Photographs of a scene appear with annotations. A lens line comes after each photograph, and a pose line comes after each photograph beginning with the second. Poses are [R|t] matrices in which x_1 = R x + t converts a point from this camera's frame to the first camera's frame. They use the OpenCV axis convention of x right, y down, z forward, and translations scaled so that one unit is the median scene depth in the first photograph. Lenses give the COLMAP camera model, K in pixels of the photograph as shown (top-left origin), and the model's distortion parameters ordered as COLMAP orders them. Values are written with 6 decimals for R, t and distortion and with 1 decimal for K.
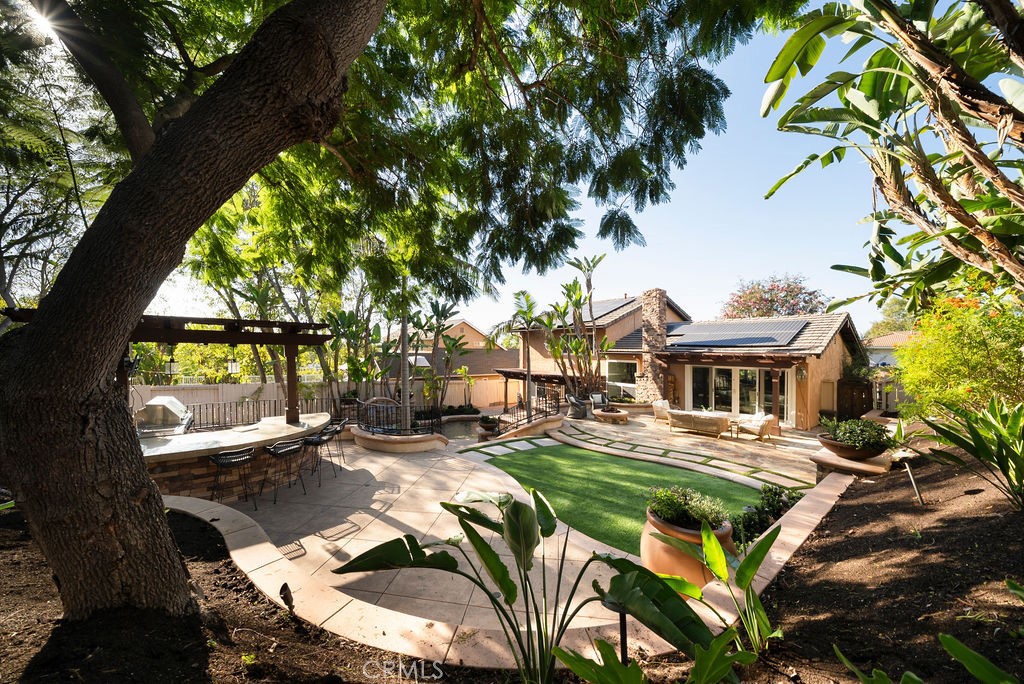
lens RADIAL K [[518.1, 0, 512.0], [0, 518.1, 342.0], [0, 0, 1]] dist [-0.000249, 0.000005]
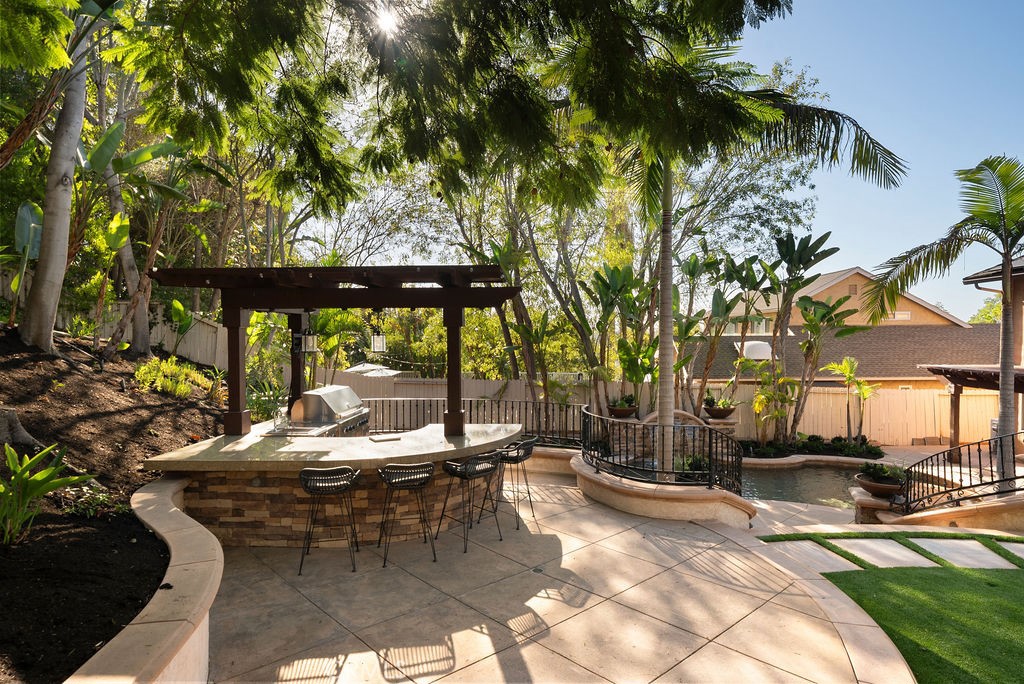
lens RADIAL K [[576.1, 0, 511.6], [0, 576.1, 367.1], [0, 0, 1]] dist [0.003212, 0.001350]
pose [[0.714303, 0.006208, -0.699809, 0.069302], [0.005643, 0.999877, 0.014630, 0.048803], [0.699814, -0.014399, 0.714180, 0.415251]]
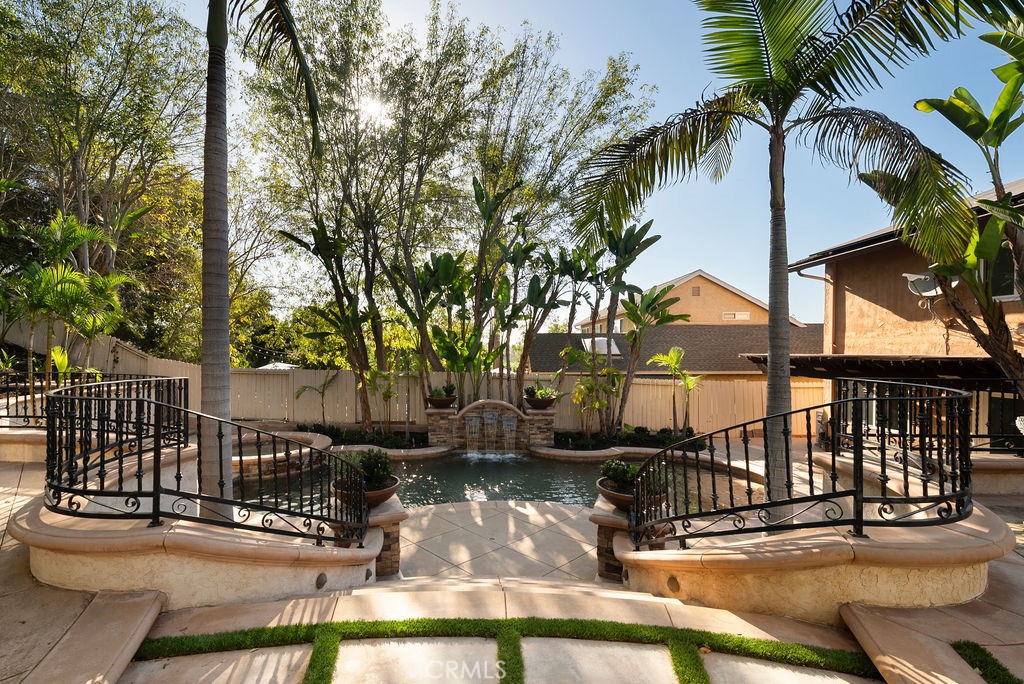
lens RADIAL K [[304.2, 0, 614.7], [0, 304.2, 389.3], [0, 0, 1]] dist [-0.000326, -0.000019]
pose [[0.715192, -0.000424, -0.698928, 0.074817], [0.000132, 1.000000, -0.000471, 0.091907], [0.698928, 0.000244, 0.715192, 0.822320]]
